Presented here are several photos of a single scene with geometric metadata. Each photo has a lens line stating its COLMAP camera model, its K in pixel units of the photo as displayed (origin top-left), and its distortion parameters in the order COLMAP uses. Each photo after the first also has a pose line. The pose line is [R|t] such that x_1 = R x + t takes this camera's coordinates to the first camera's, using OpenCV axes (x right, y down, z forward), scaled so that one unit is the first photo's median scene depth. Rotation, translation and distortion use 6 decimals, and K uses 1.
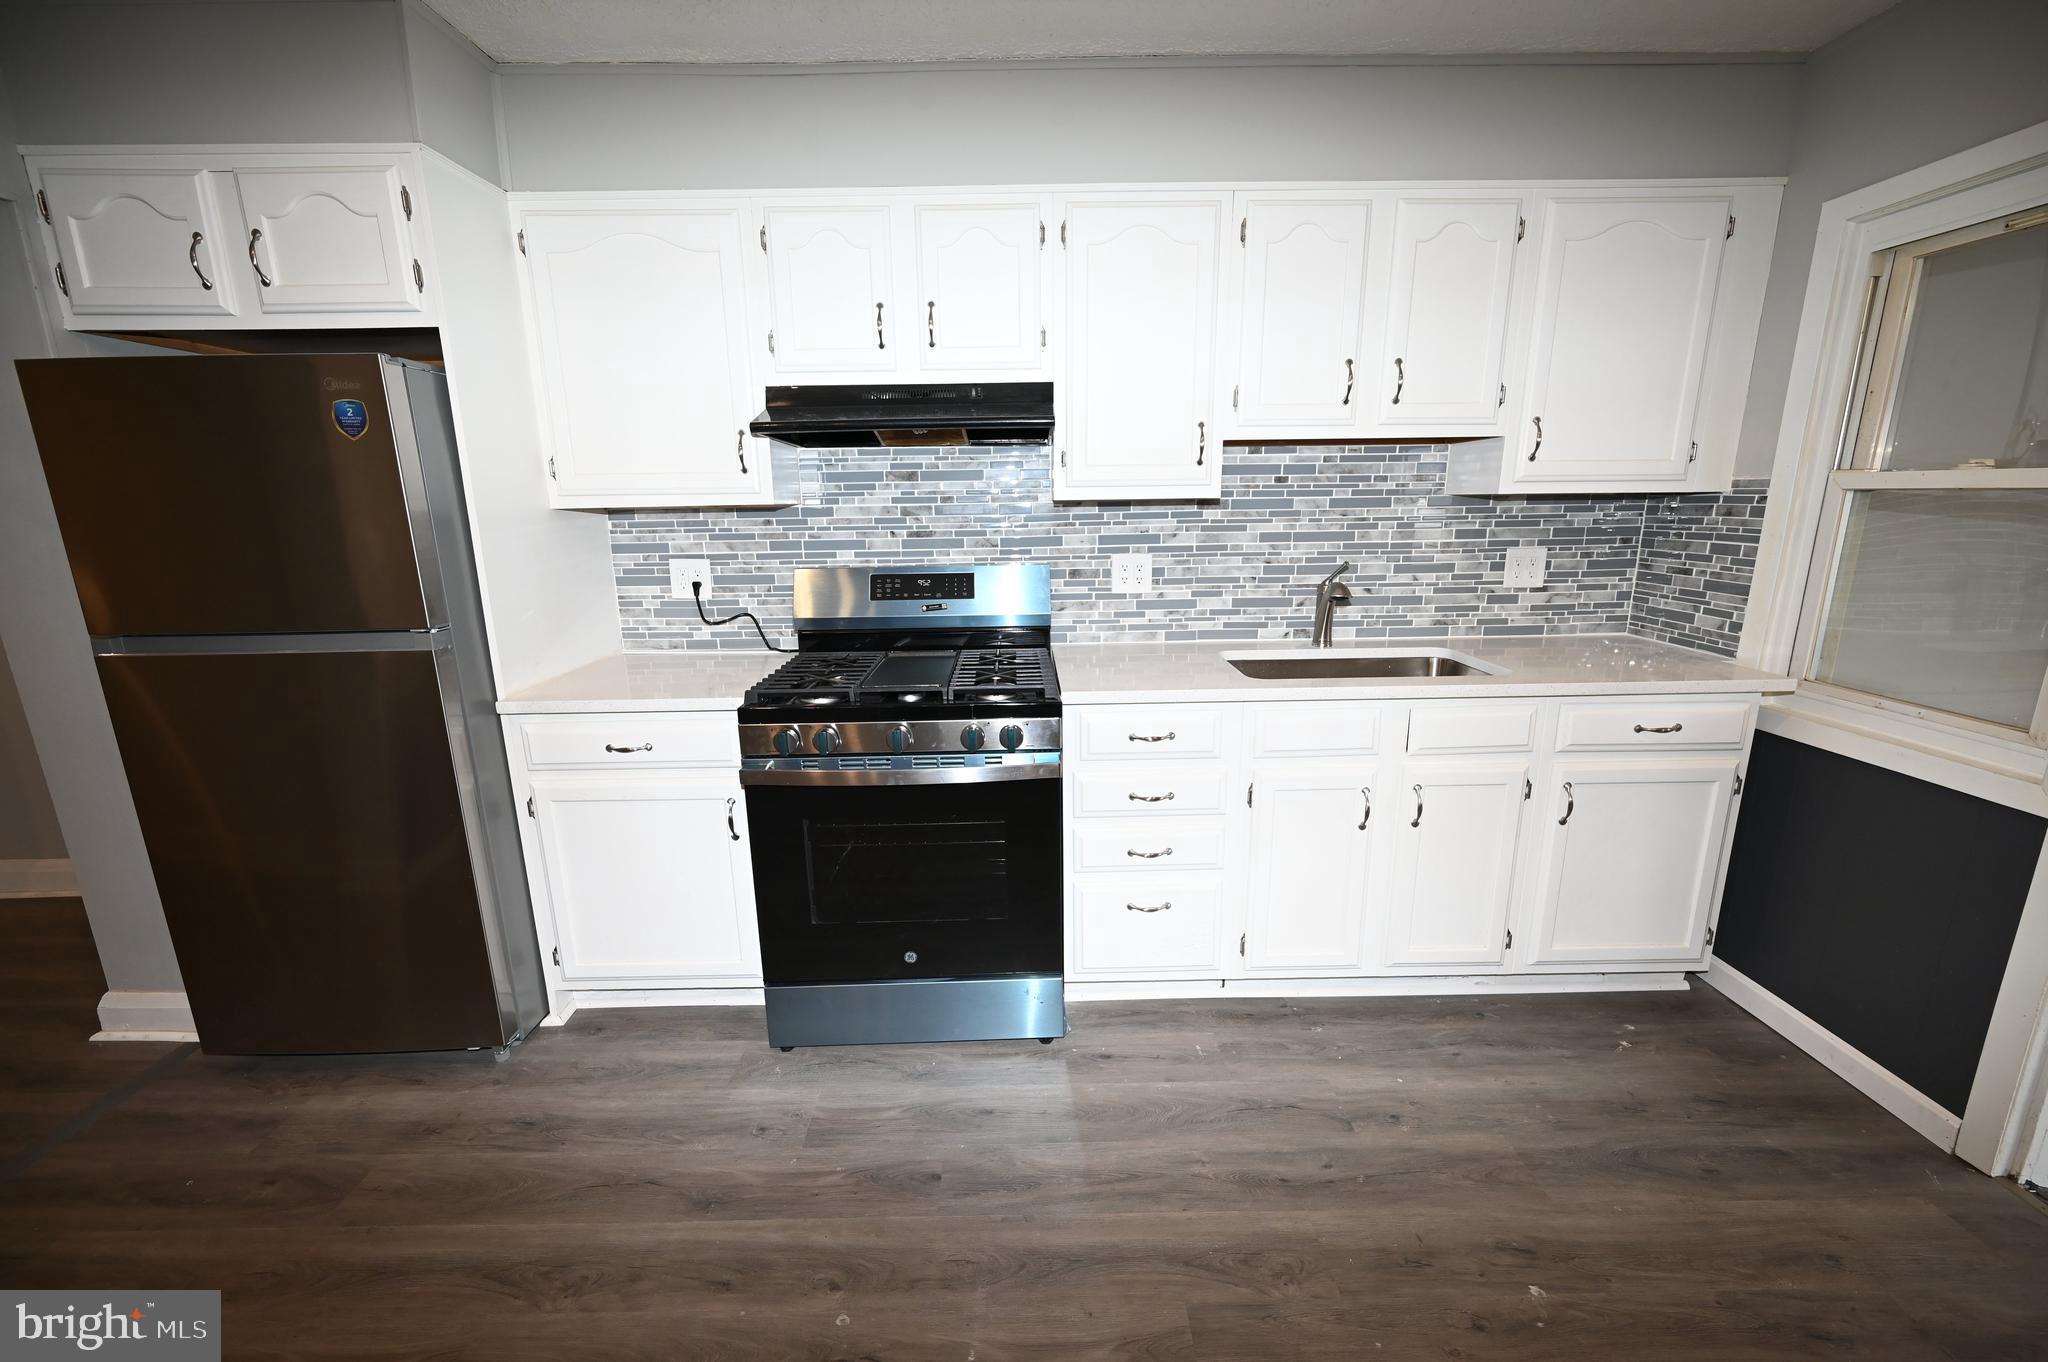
lens RADIAL K [[802.3, 0, 1024.6], [0, 802.3, 683.0], [0, 0, 1]] dist [-0.001845, -0.000015]
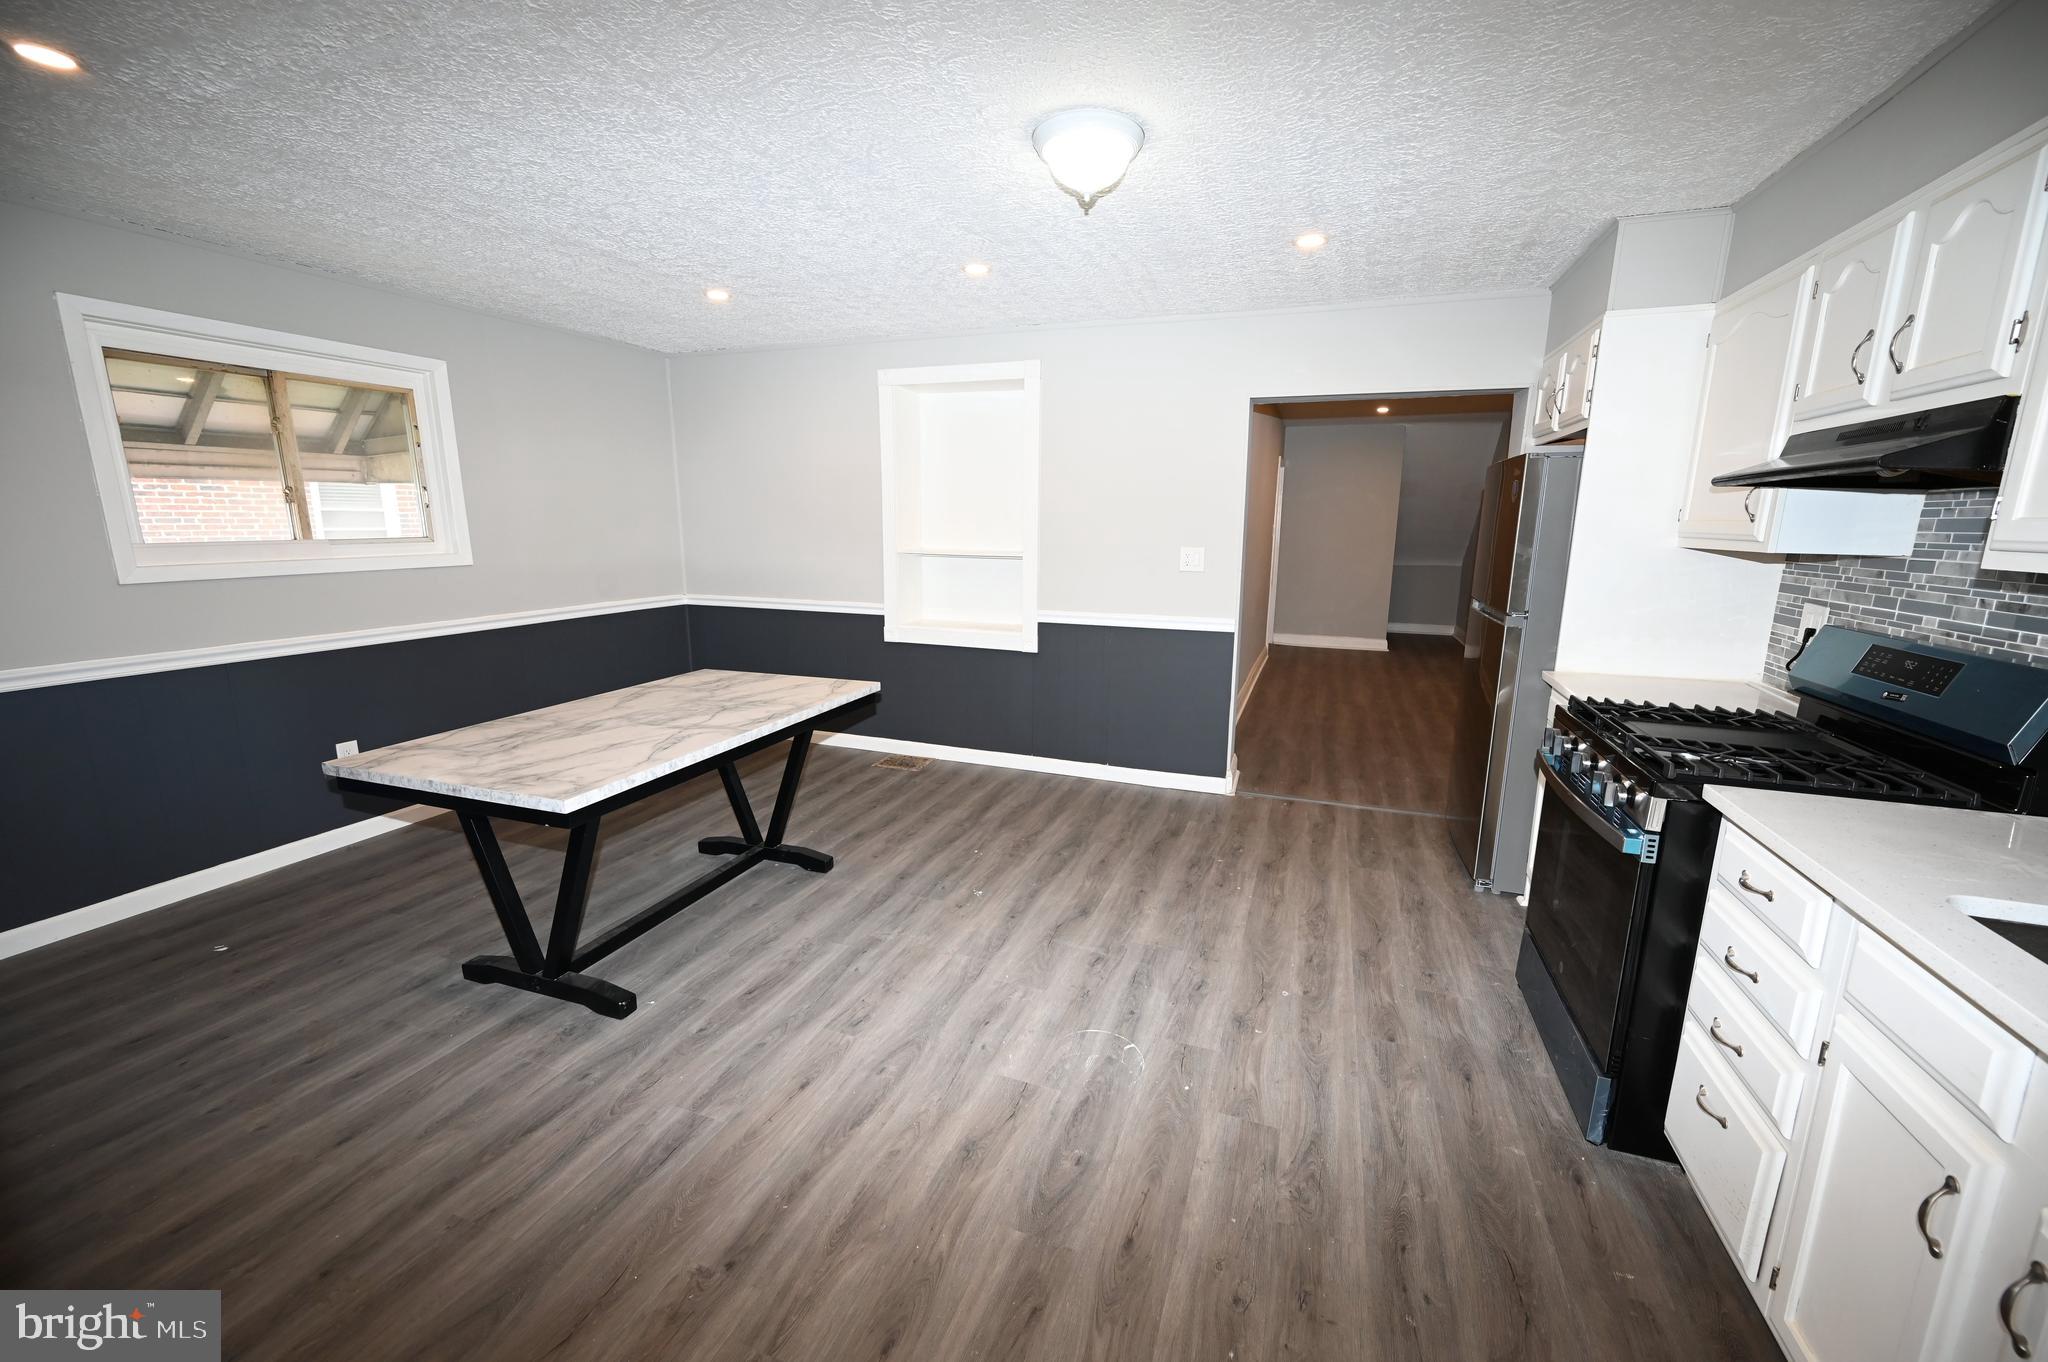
lens RADIAL K [[802.3, 0, 1032.9], [0, 802.3, 674.5], [0, 0, 1]] dist [-0.001845, -0.000015]
pose [[-0.348964, 0.190901, -0.917486, 0.829820], [-0.213655, 0.937041, 0.276233, -0.142065], [0.912456, 0.292421, -0.286206, 0.438624]]
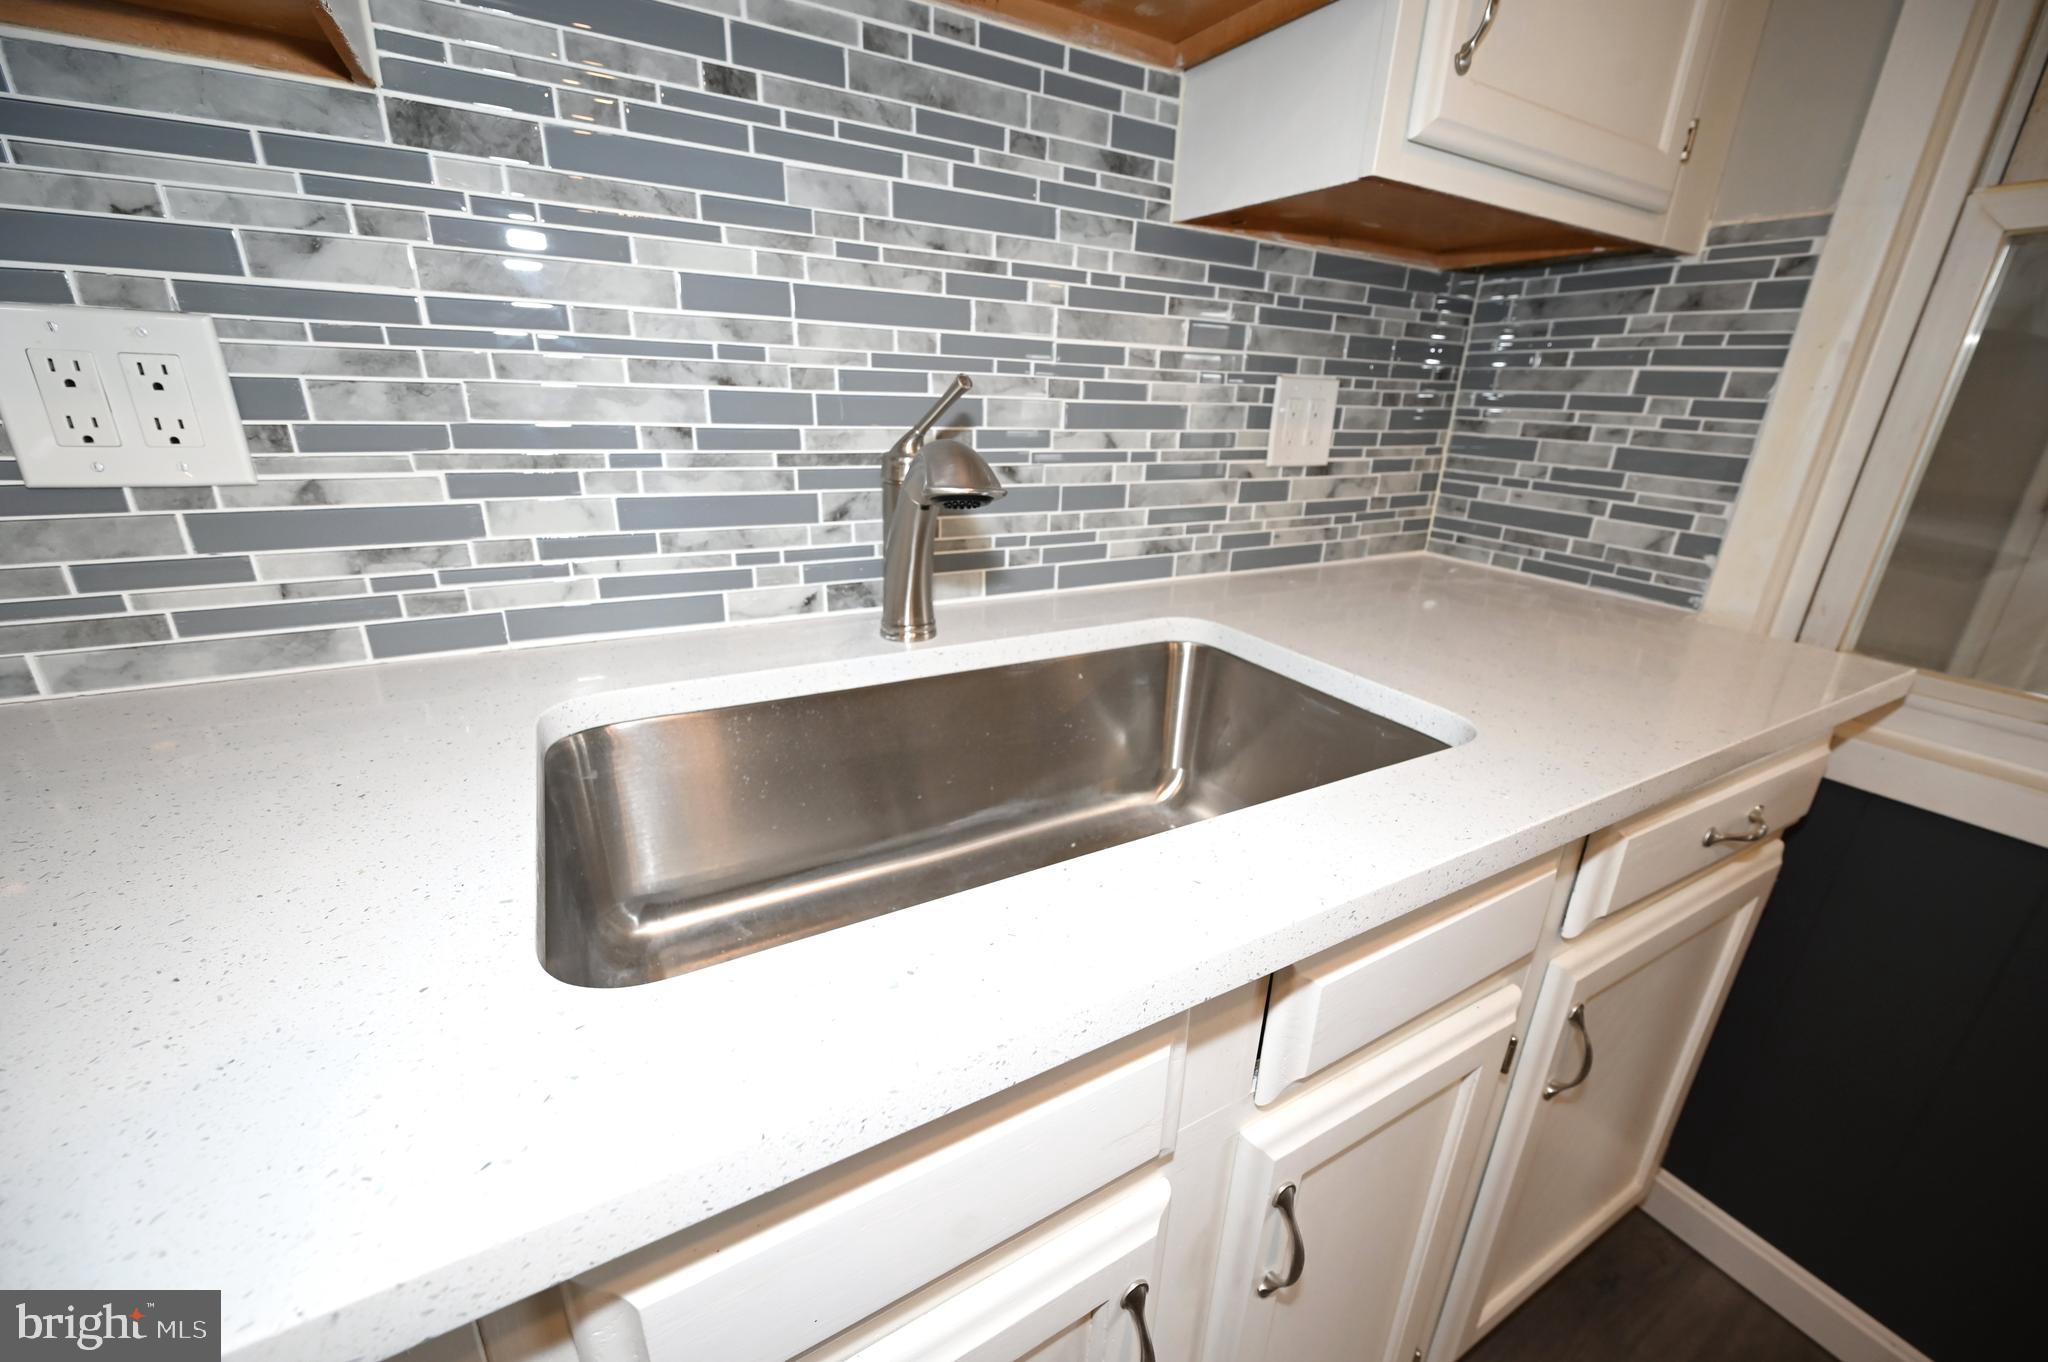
lens RADIAL K [[802.3, 0, 1031.0], [0, 802.3, 677.8], [0, 0, 1]] dist [-0.001845, -0.000015]
pose [[0.868053, -0.123944, 0.480752, 0.247521], [0.060921, 0.987610, 0.144619, -0.075303], [-0.492720, -0.096248, 0.864849, 0.672121]]
